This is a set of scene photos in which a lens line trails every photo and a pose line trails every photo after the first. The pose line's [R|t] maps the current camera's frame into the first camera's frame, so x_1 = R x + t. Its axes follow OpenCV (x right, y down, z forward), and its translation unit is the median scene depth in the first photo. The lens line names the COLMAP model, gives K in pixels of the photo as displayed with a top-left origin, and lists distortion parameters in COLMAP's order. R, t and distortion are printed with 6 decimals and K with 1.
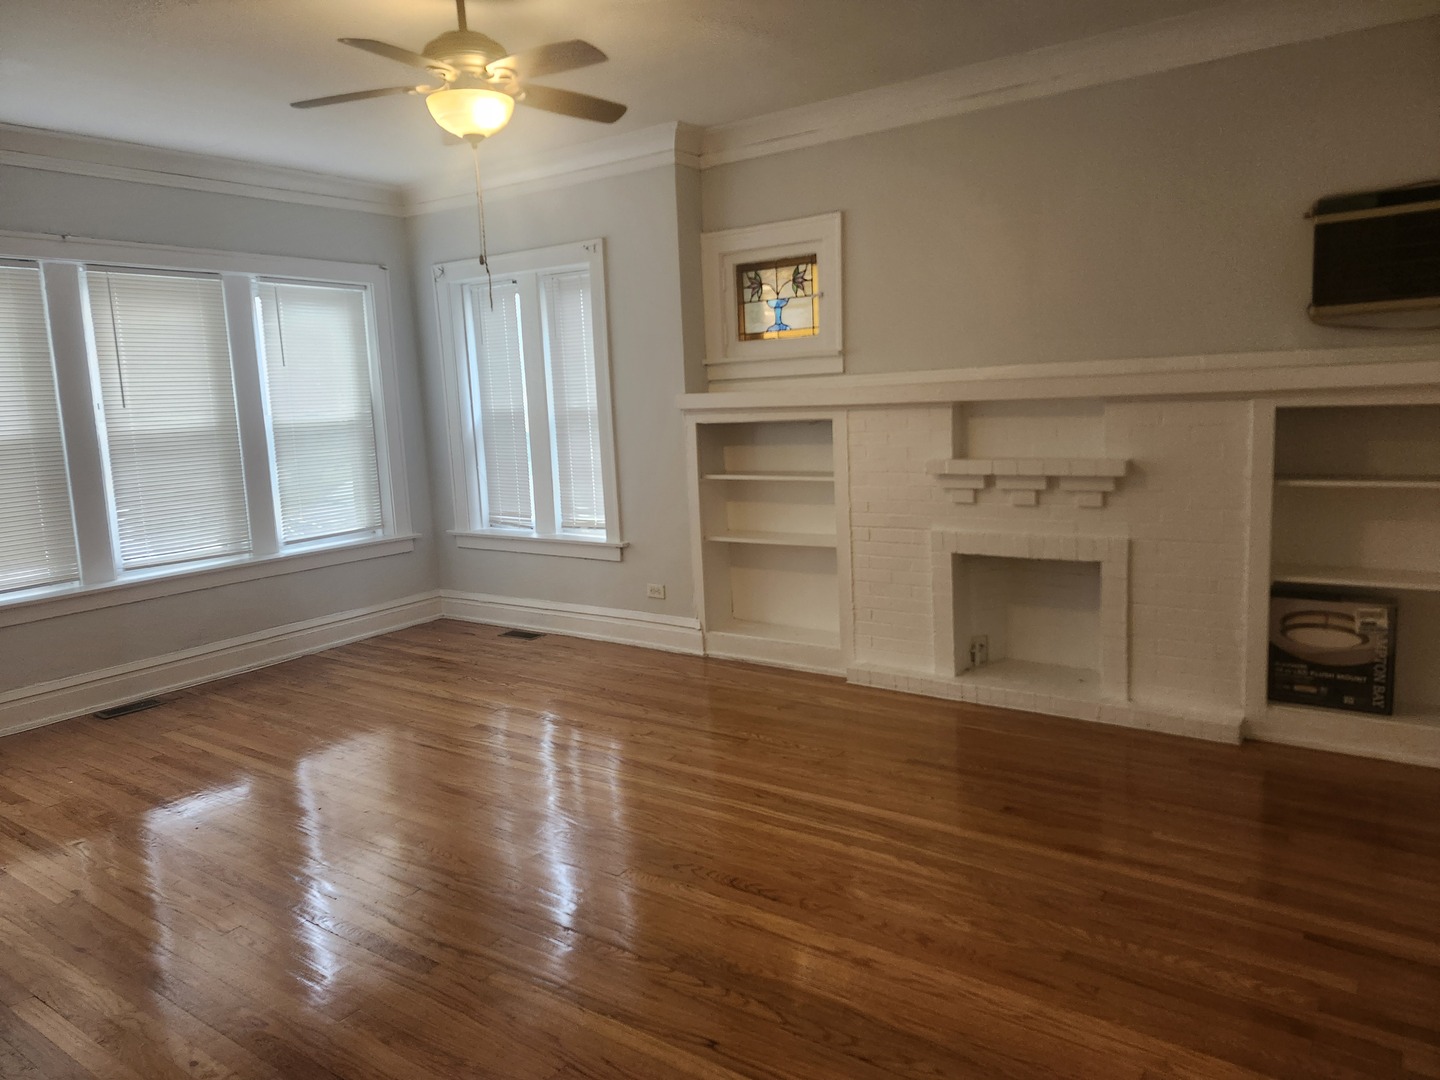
lens RADIAL K [[1077.6, 0, 720.0], [0, 1077.6, 540.0], [0, 0, 1]] dist [0.122959, -0.253189]
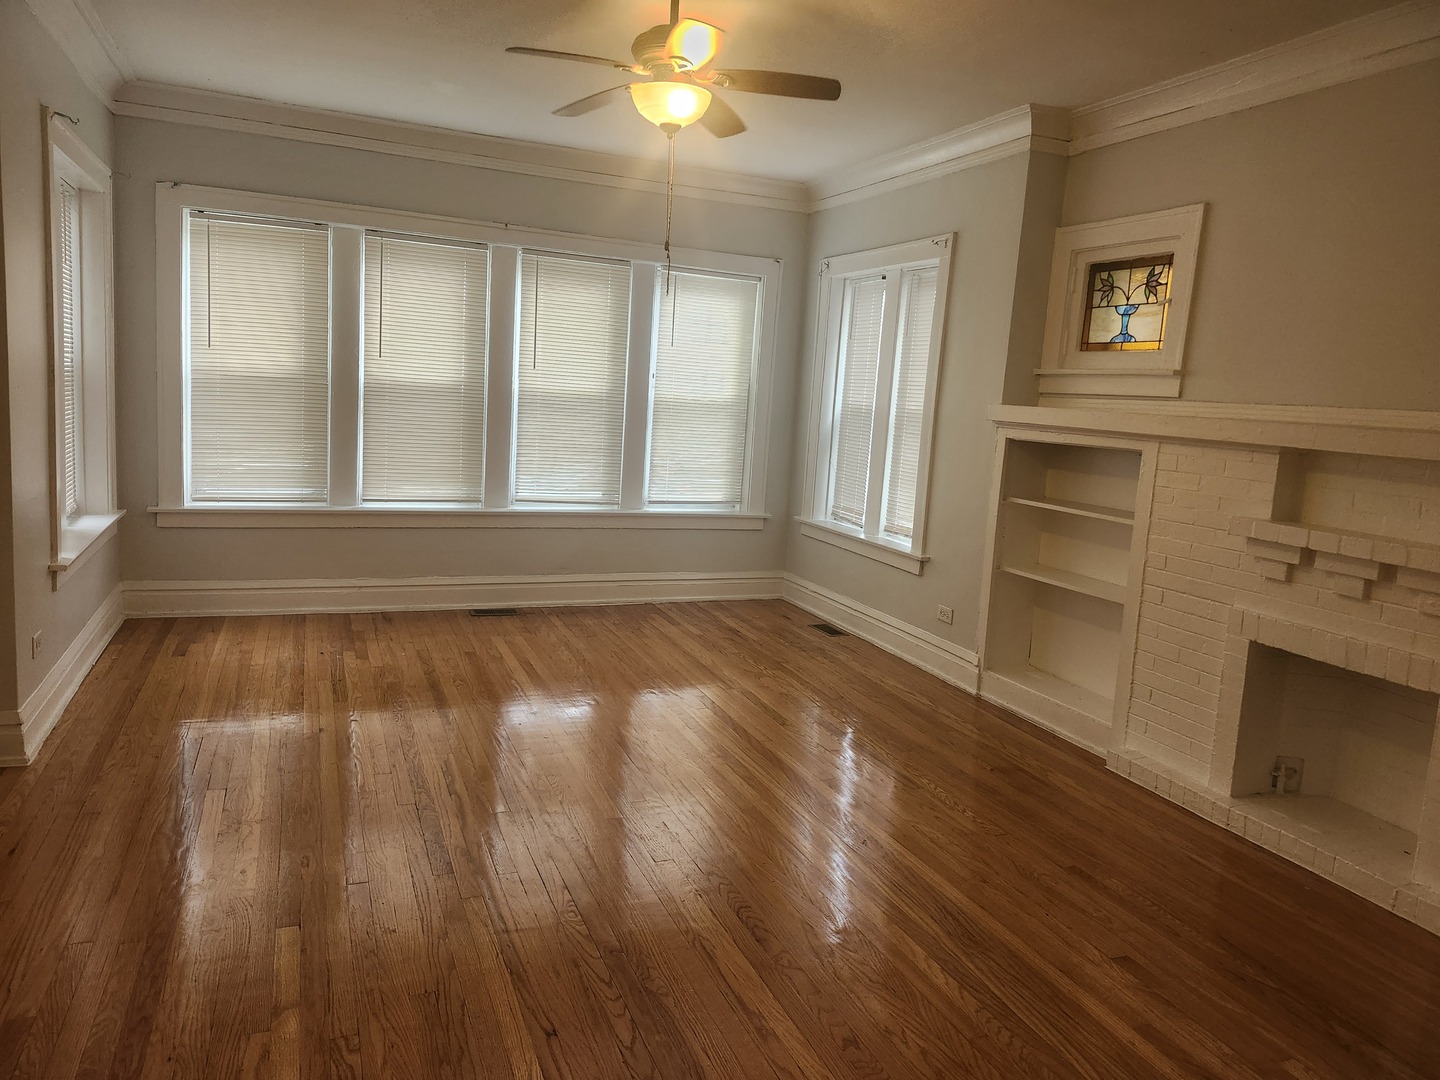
lens RADIAL K [[1077.6, 0, 720.0], [0, 1077.6, 540.0], [0, 0, 1]] dist [0.122959, -0.253189]
pose [[0.806825, 0.173320, -0.564795, 0.310451], [-0.176910, 0.983010, 0.048937, -0.027197], [0.563681, 0.060434, 0.823779, 0.127640]]
